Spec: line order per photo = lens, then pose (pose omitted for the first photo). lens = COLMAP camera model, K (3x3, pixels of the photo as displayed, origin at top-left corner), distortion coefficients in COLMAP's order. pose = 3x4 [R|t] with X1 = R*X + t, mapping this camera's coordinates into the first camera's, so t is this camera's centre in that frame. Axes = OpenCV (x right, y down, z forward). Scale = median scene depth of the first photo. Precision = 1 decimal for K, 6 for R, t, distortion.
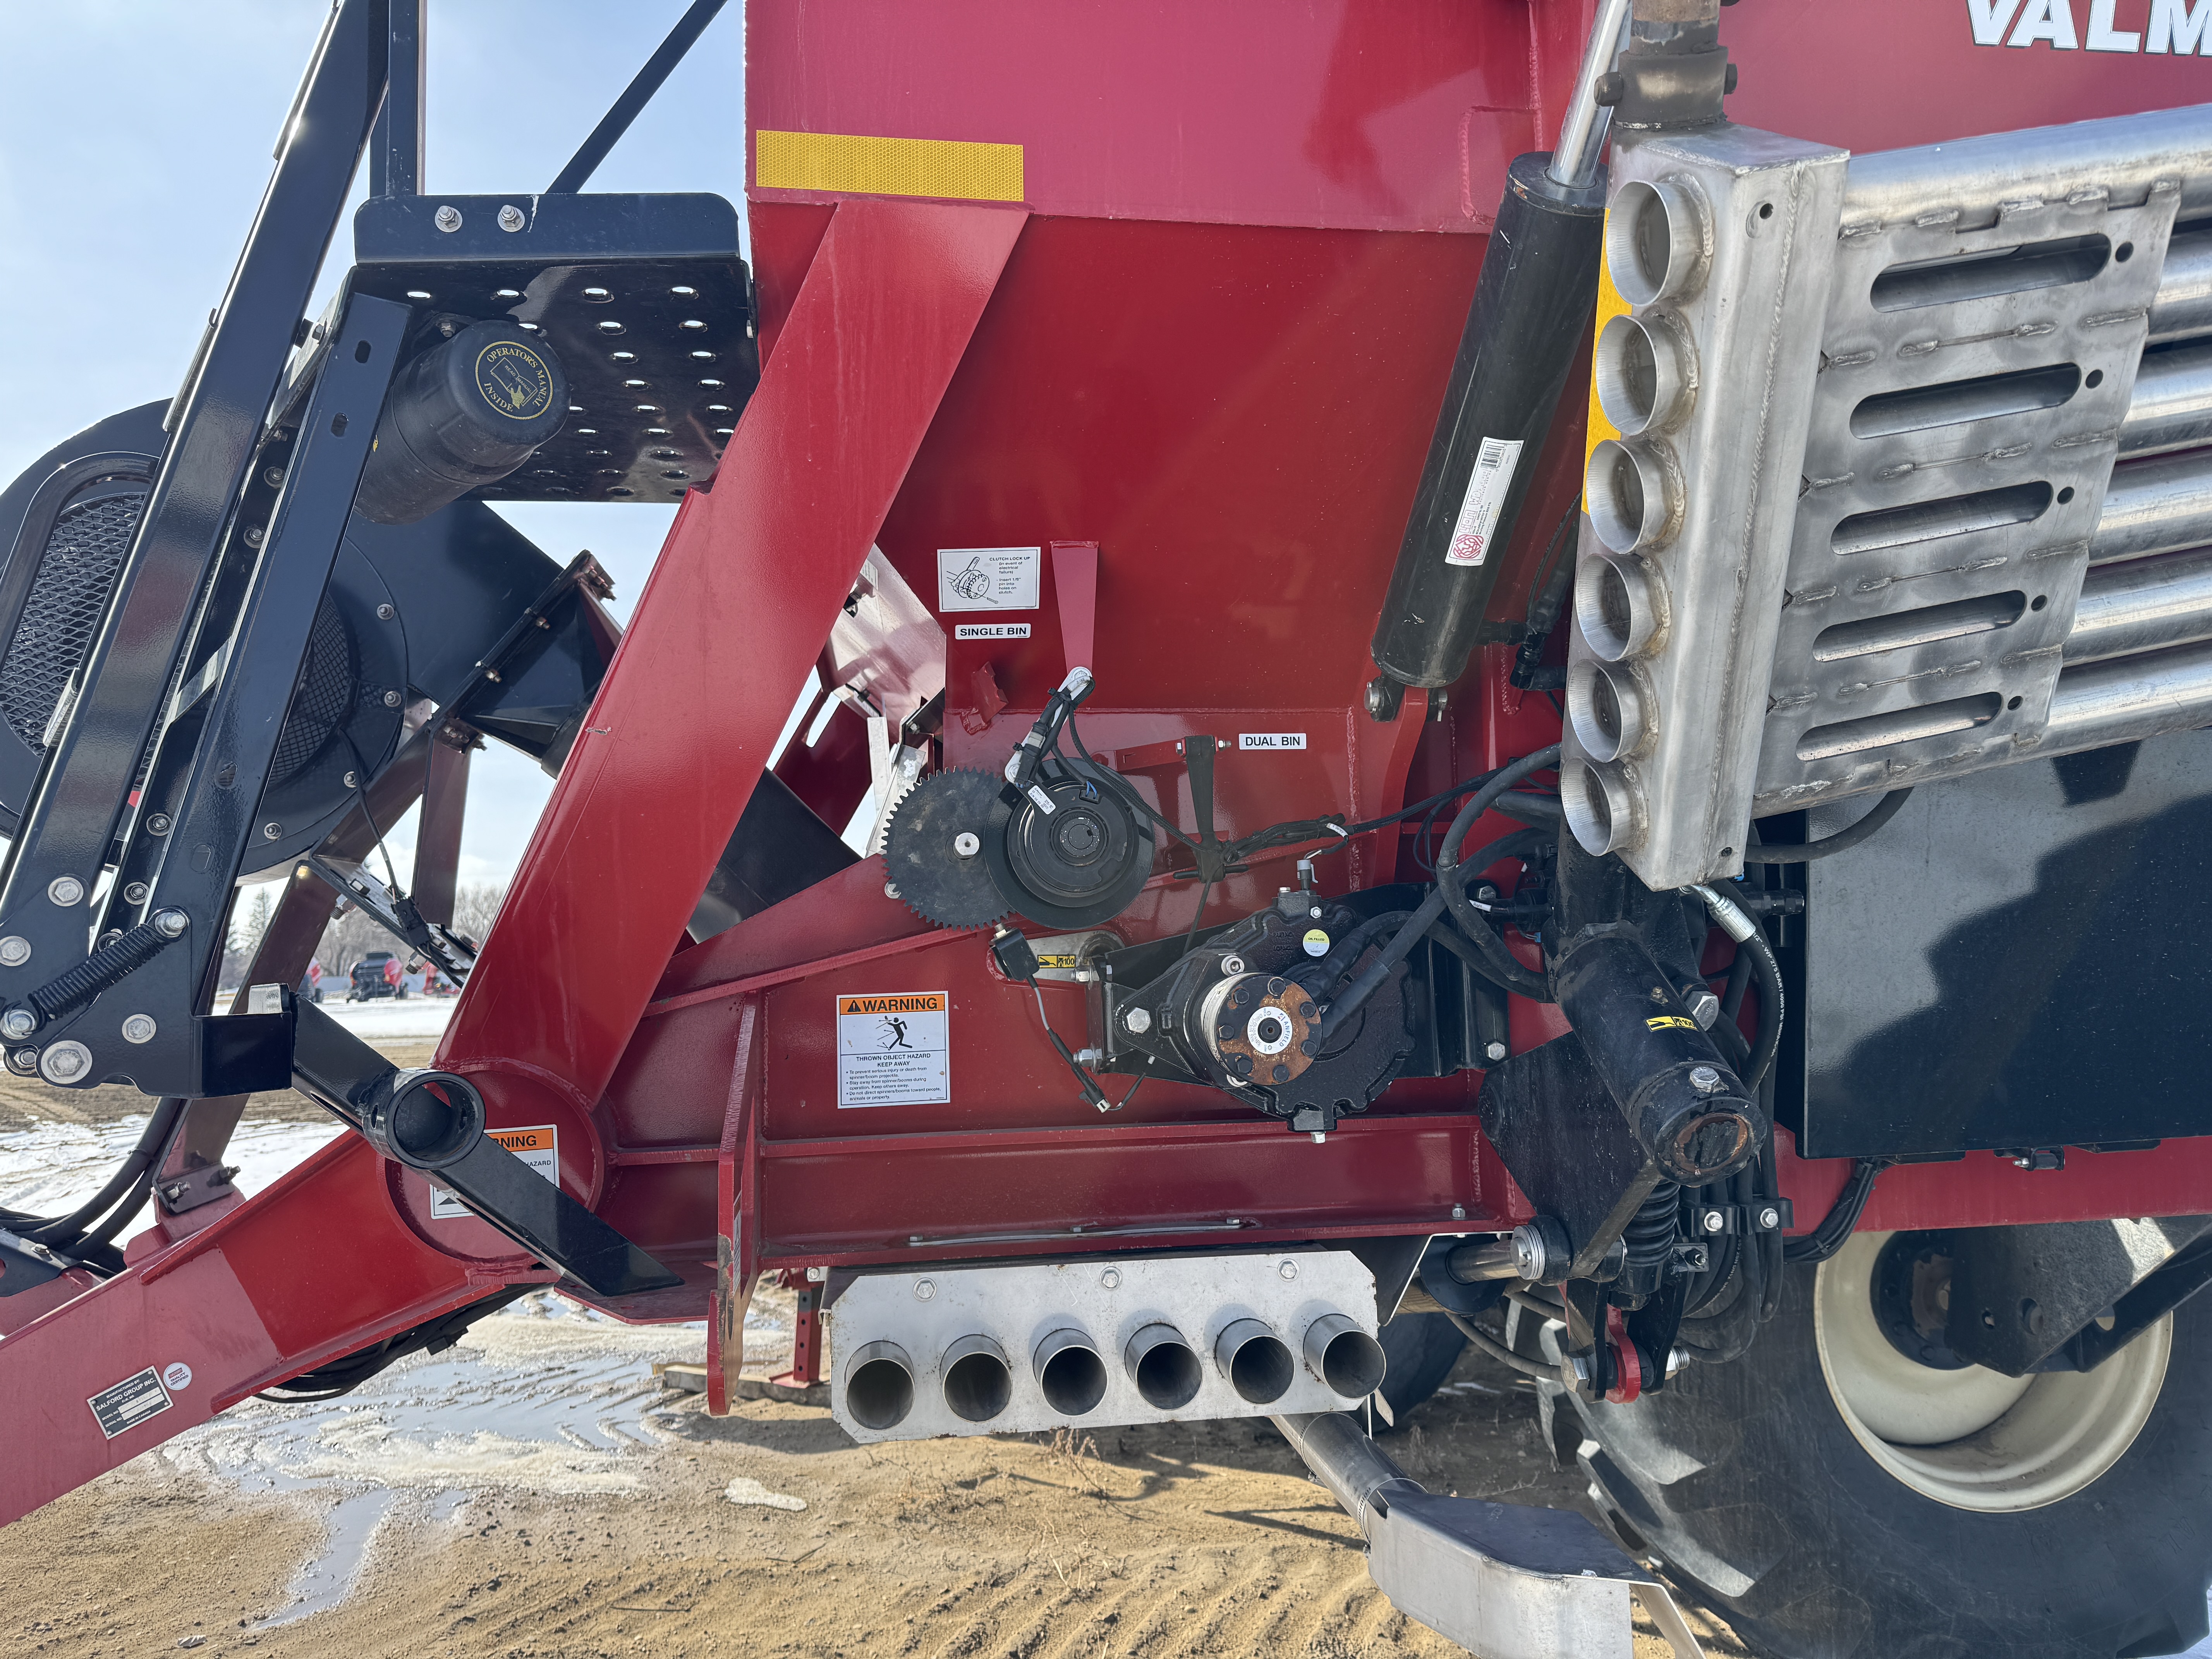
lens RADIAL K [[1555.4, 0, 1108.2], [0, 1555.4, 819.7], [0, 0, 1]] dist [0.009200, -0.023442]
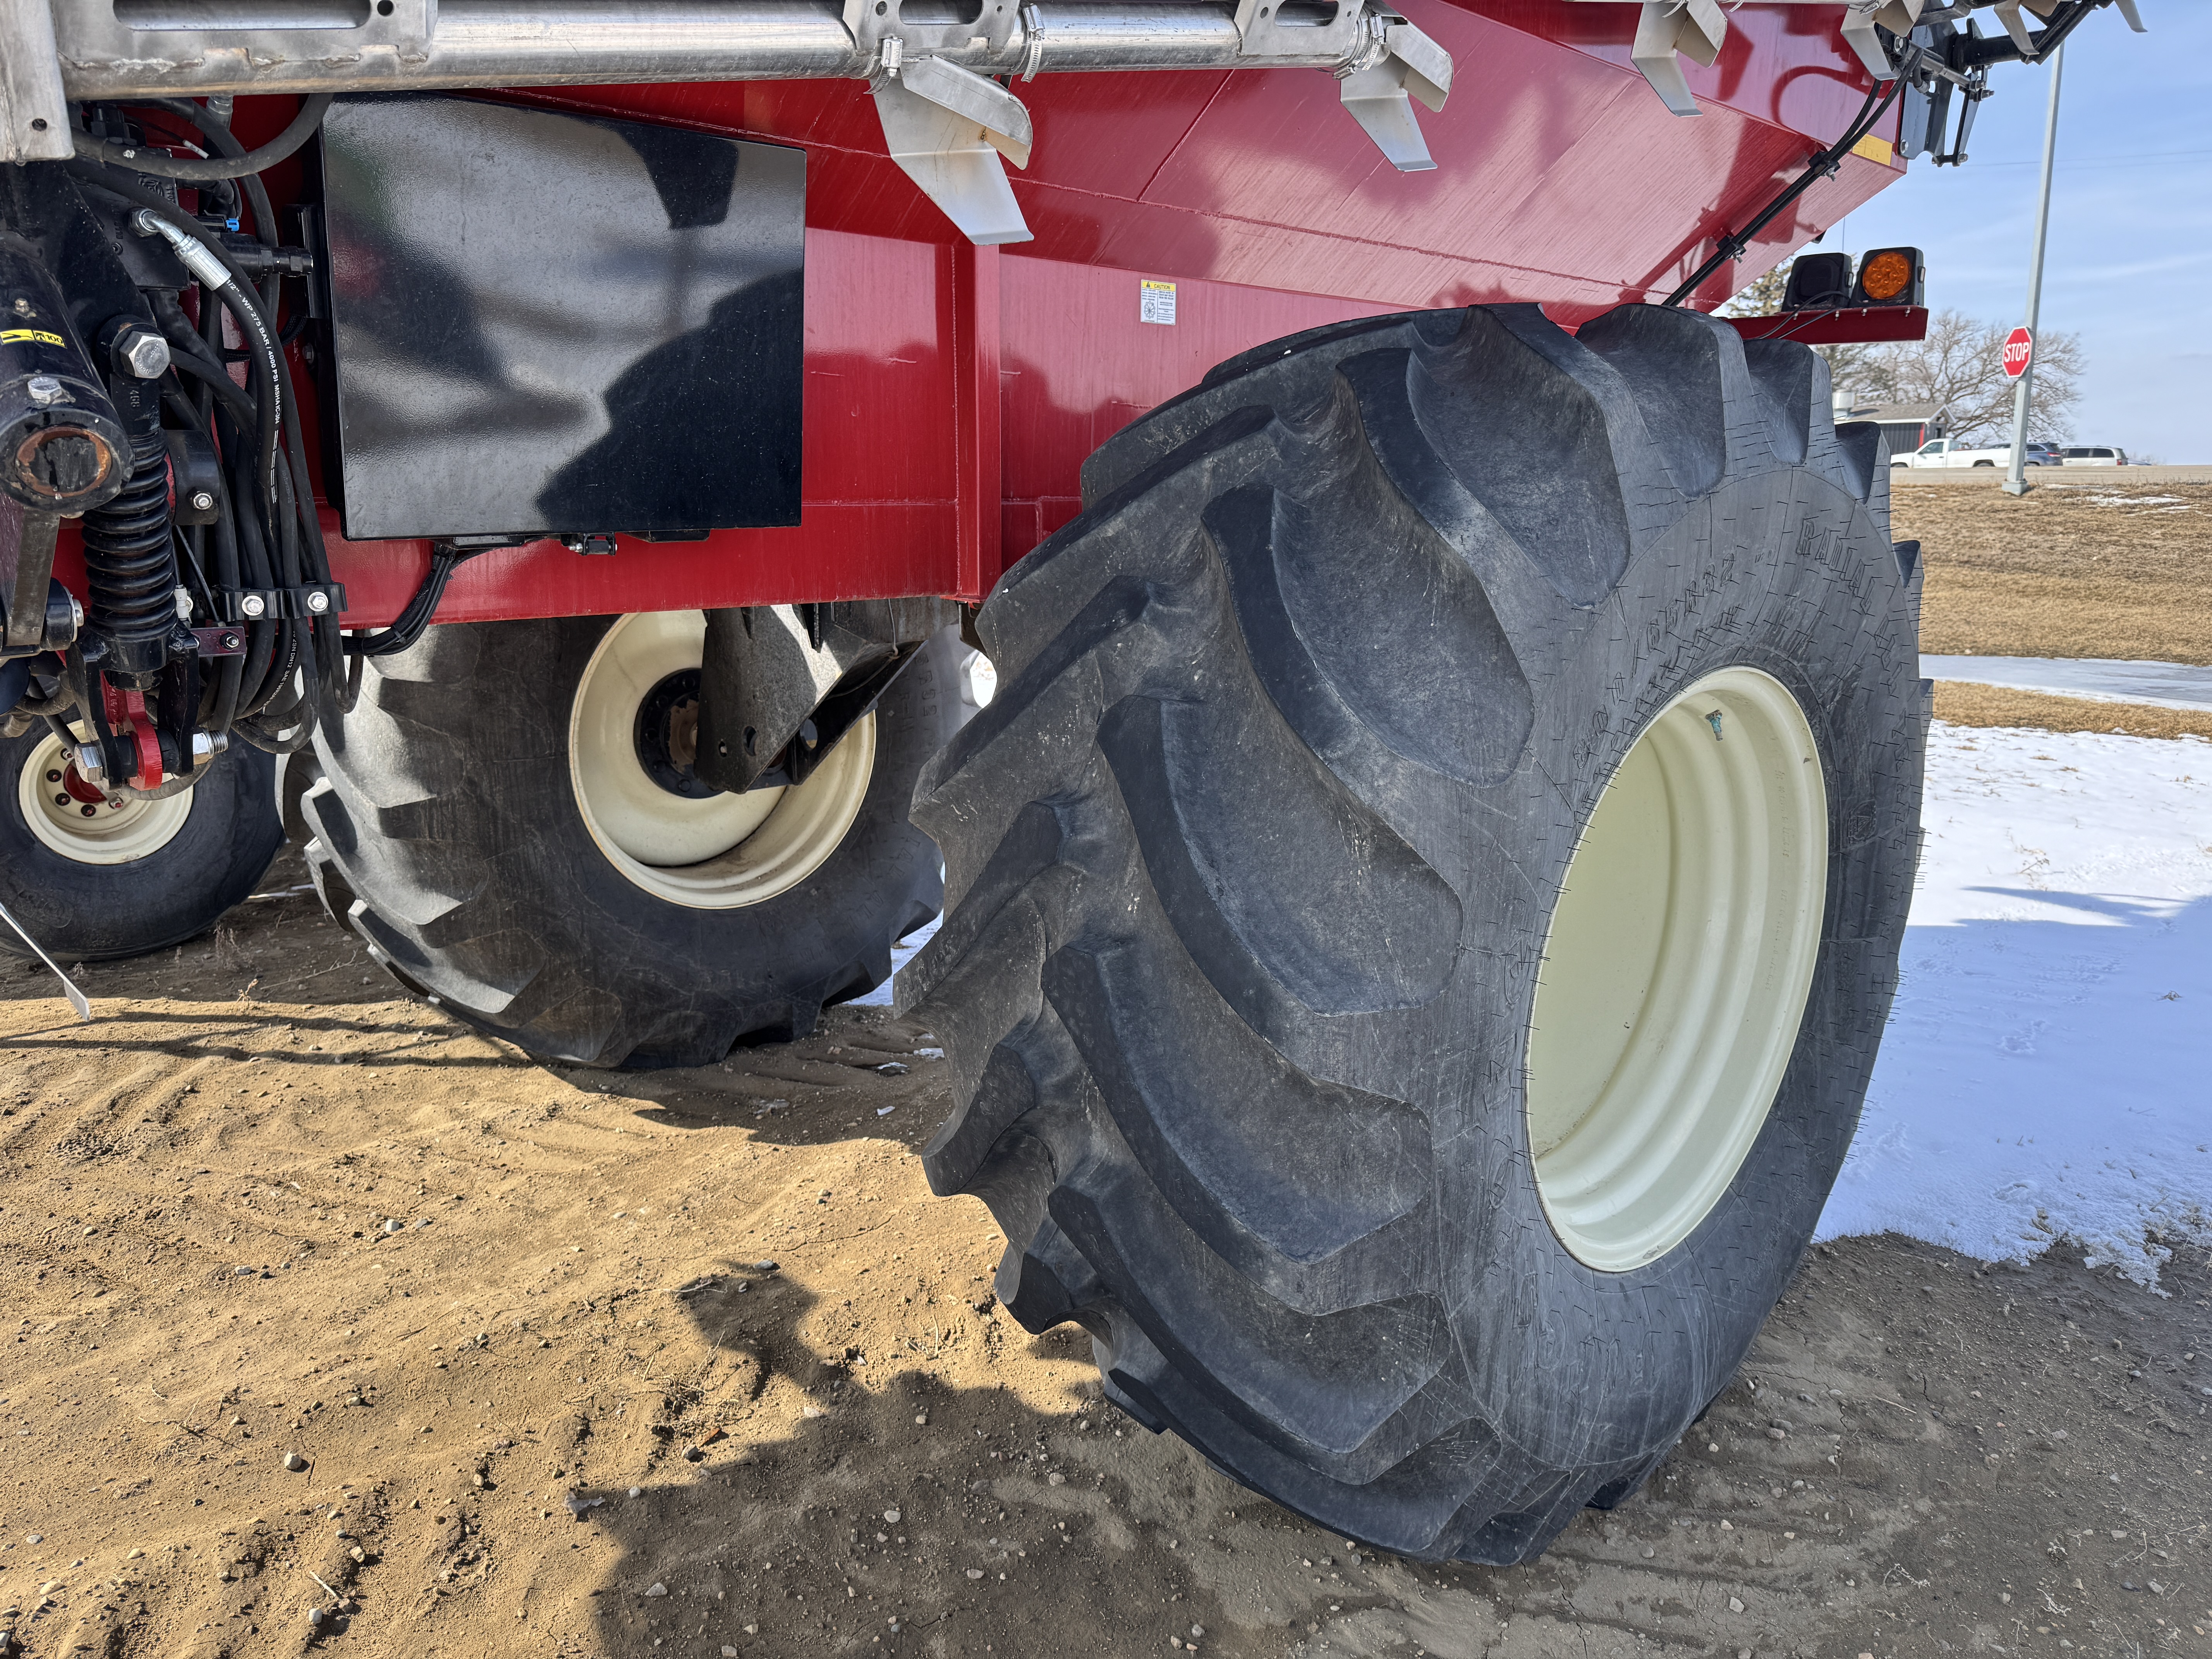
lens RADIAL K [[1547.6, 0, 1106.0], [0, 1547.6, 829.5], [0, 0, 1]] dist [0.063091, -0.089824]
pose [[0.803578, -0.107487, 0.585414, 0.266791], [-0.072788, 0.958429, 0.275891, 0.096428], [-0.590732, -0.264311, 0.762348, -0.121361]]
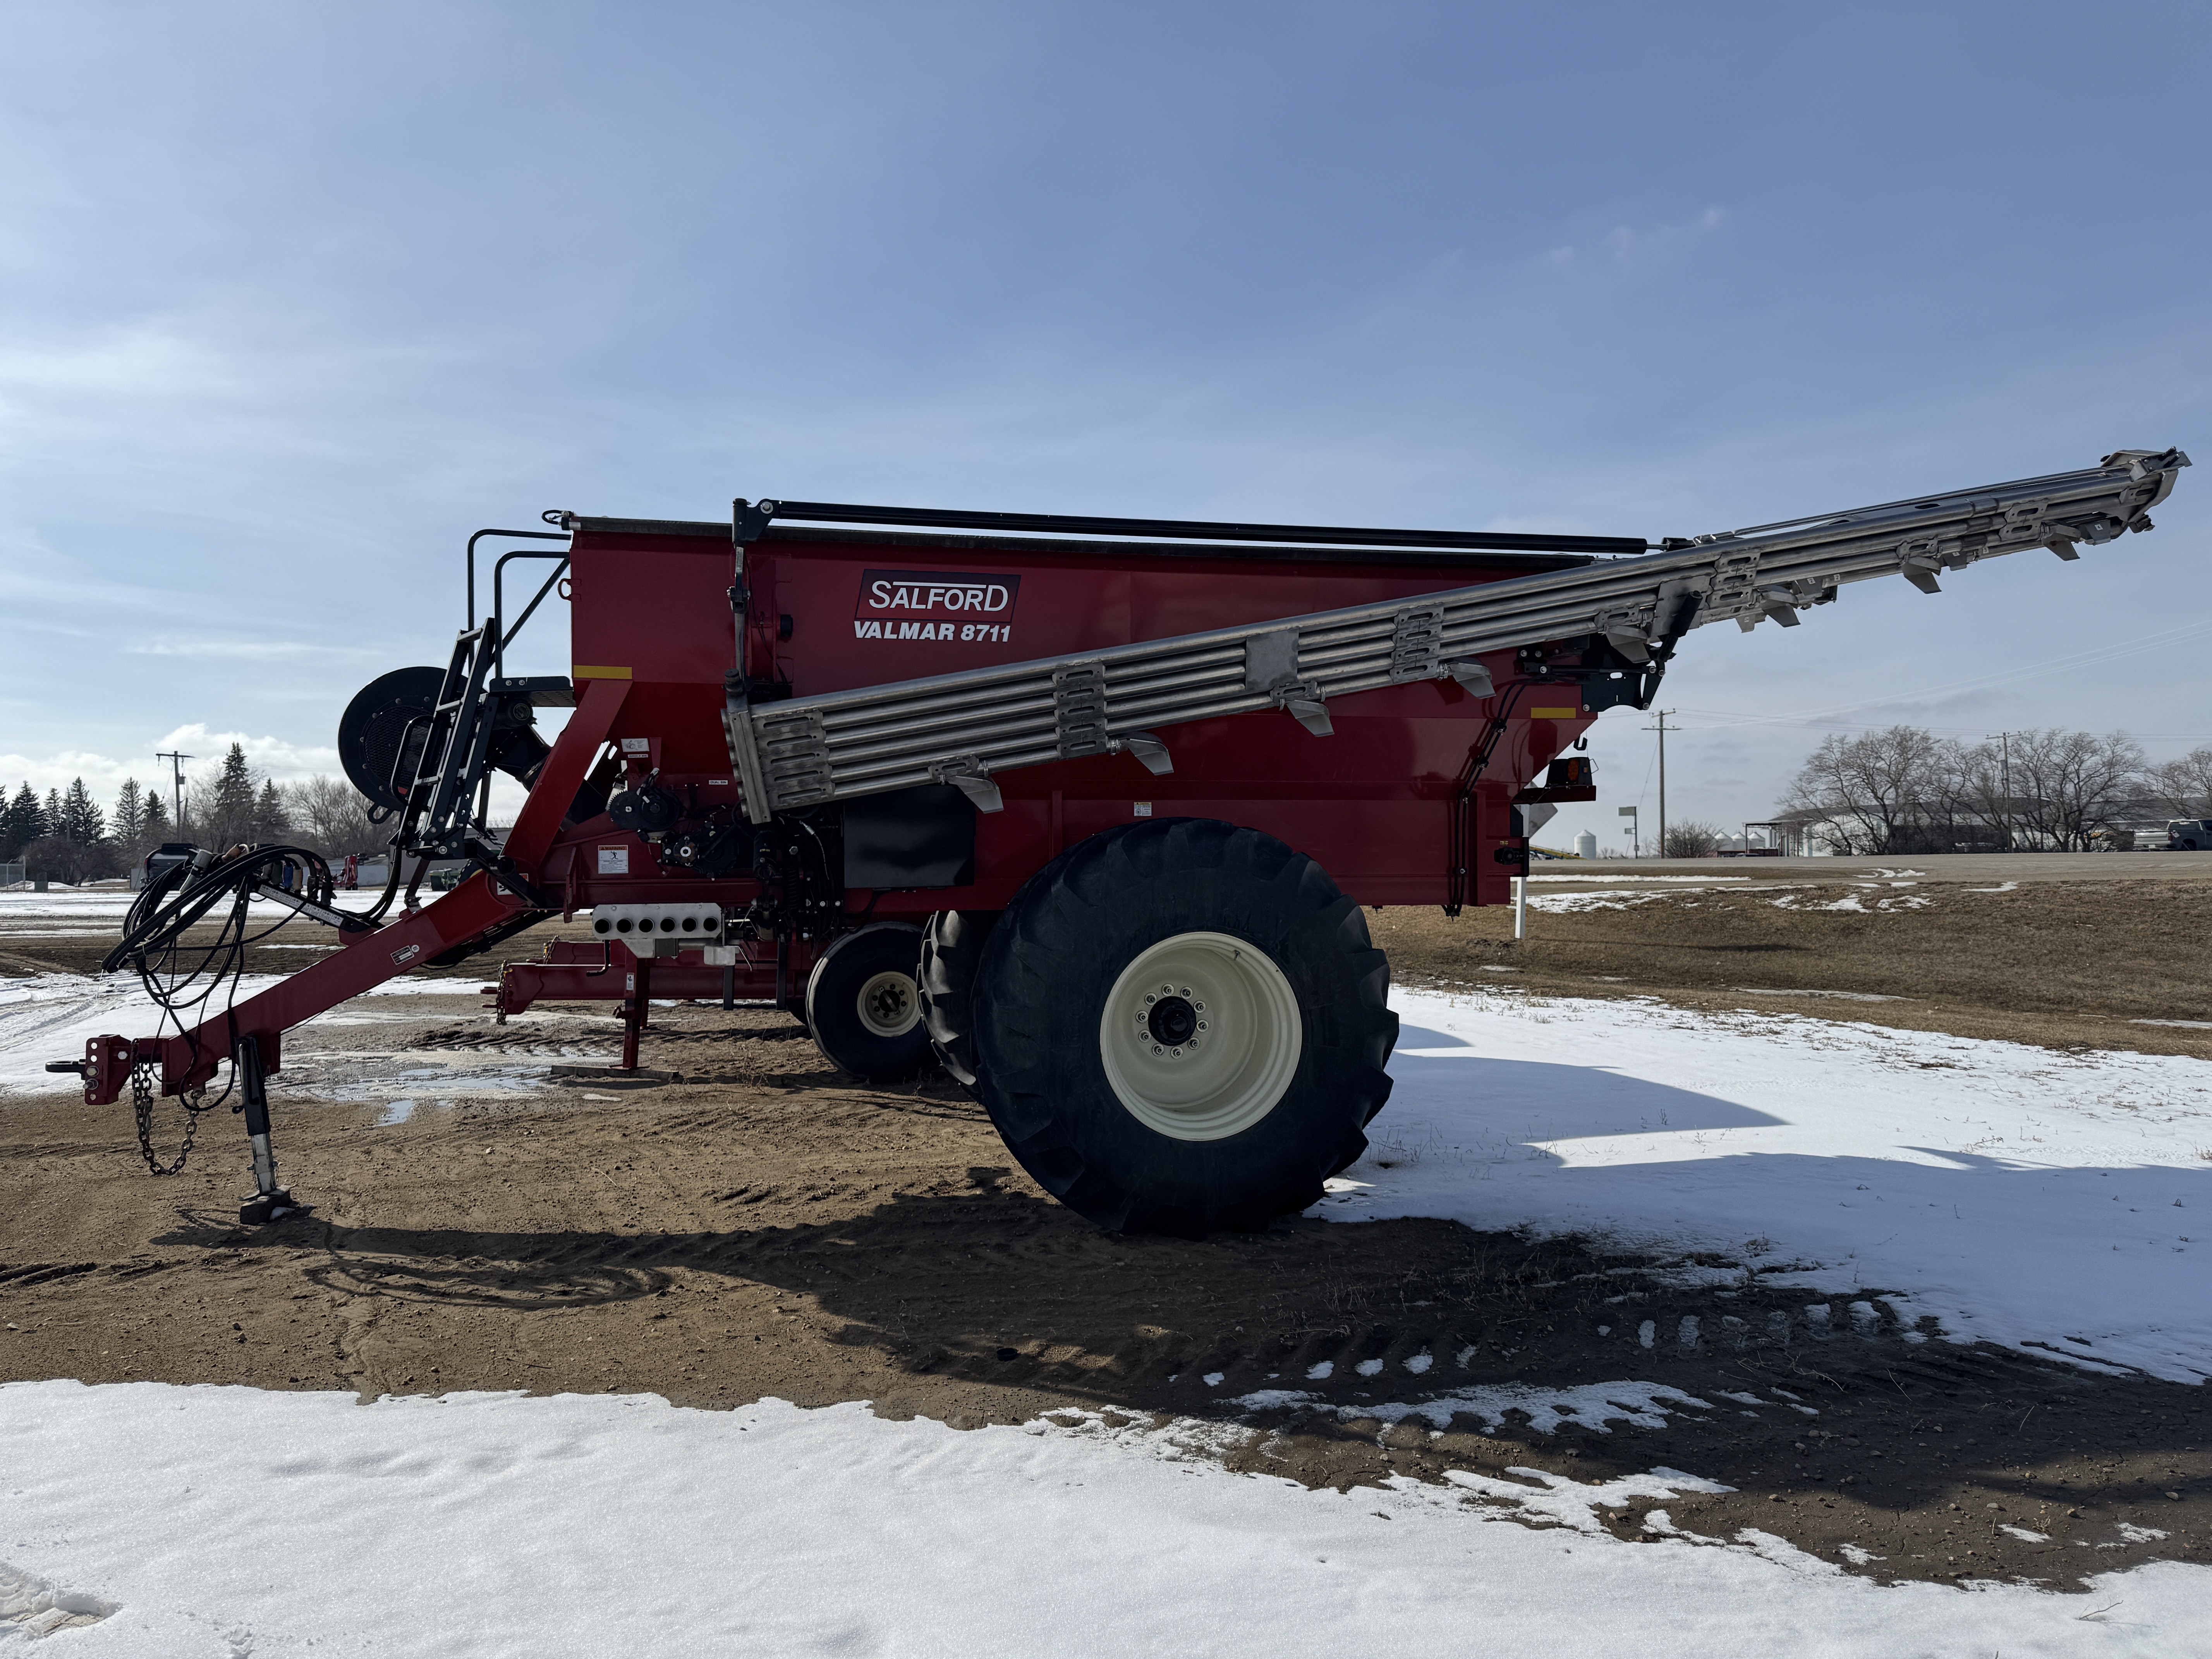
lens RADIAL K [[1542.6, 0, 1113.4], [0, 1542.6, 834.3], [0, 0, 1]] dist [0.078914, -0.079607]
pose [[0.996945, 0.015686, 0.076510, 0.971930], [-0.021256, 0.997140, 0.072530, -0.271009], [-0.075153, -0.073935, 0.994427, -3.565750]]
